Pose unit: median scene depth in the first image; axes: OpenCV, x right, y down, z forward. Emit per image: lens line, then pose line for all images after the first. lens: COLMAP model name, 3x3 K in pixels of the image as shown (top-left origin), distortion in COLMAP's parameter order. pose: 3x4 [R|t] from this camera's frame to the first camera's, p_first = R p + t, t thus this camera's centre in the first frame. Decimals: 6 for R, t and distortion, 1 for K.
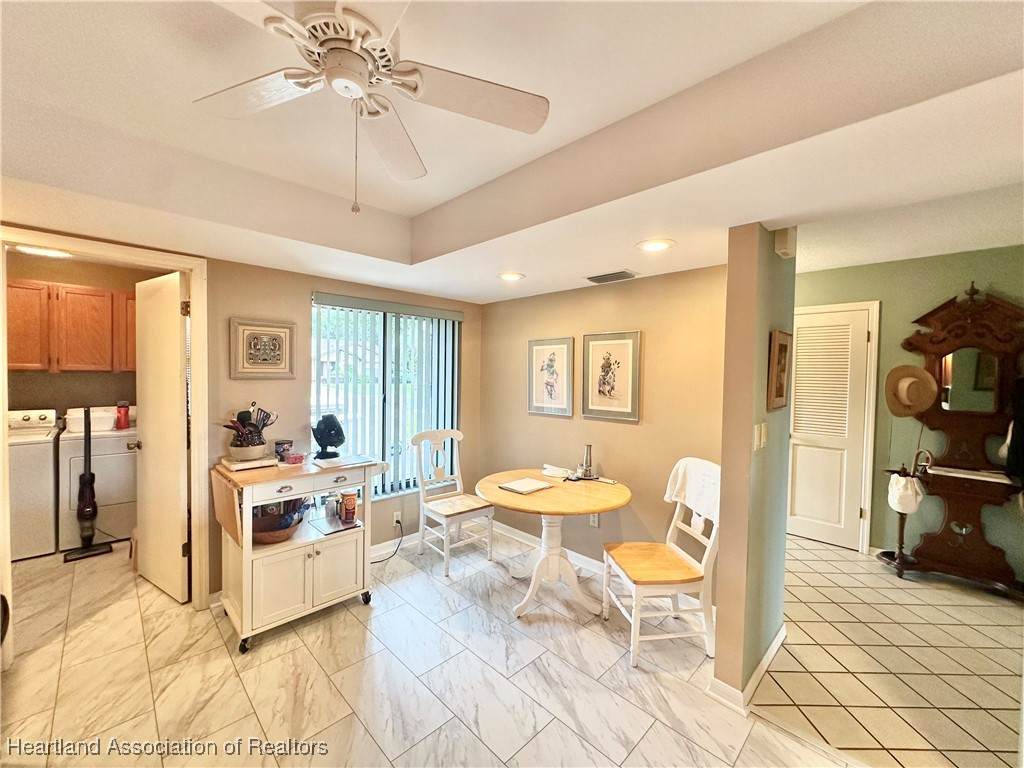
lens RADIAL K [[409.5, 0, 510.5], [0, 409.5, 384.3], [0, 0, 1]] dist [0.000290, -0.000062]
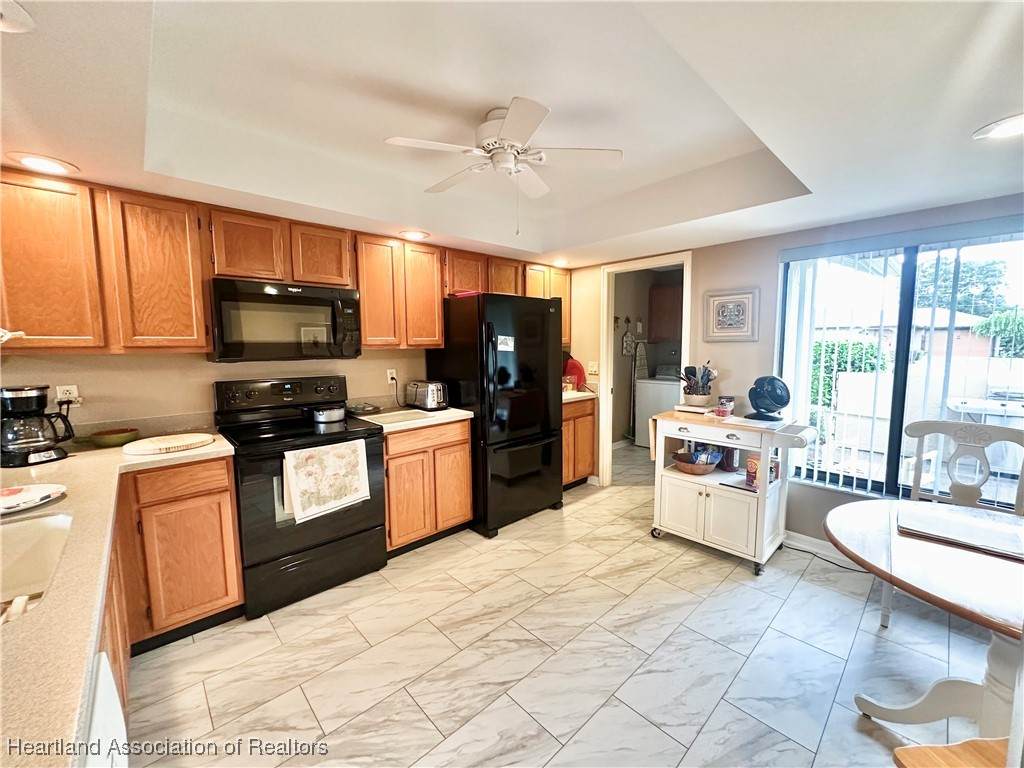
lens RADIAL K [[409.5, 0, 509.1], [0, 409.5, 382.5], [0, 0, 1]] dist [0.000290, -0.000062]
pose [[-0.034070, 0.077052, -0.996445, 0.592588], [-0.022625, 0.996709, 0.077846, 0.026608], [0.999163, 0.025197, -0.032214, 0.446304]]
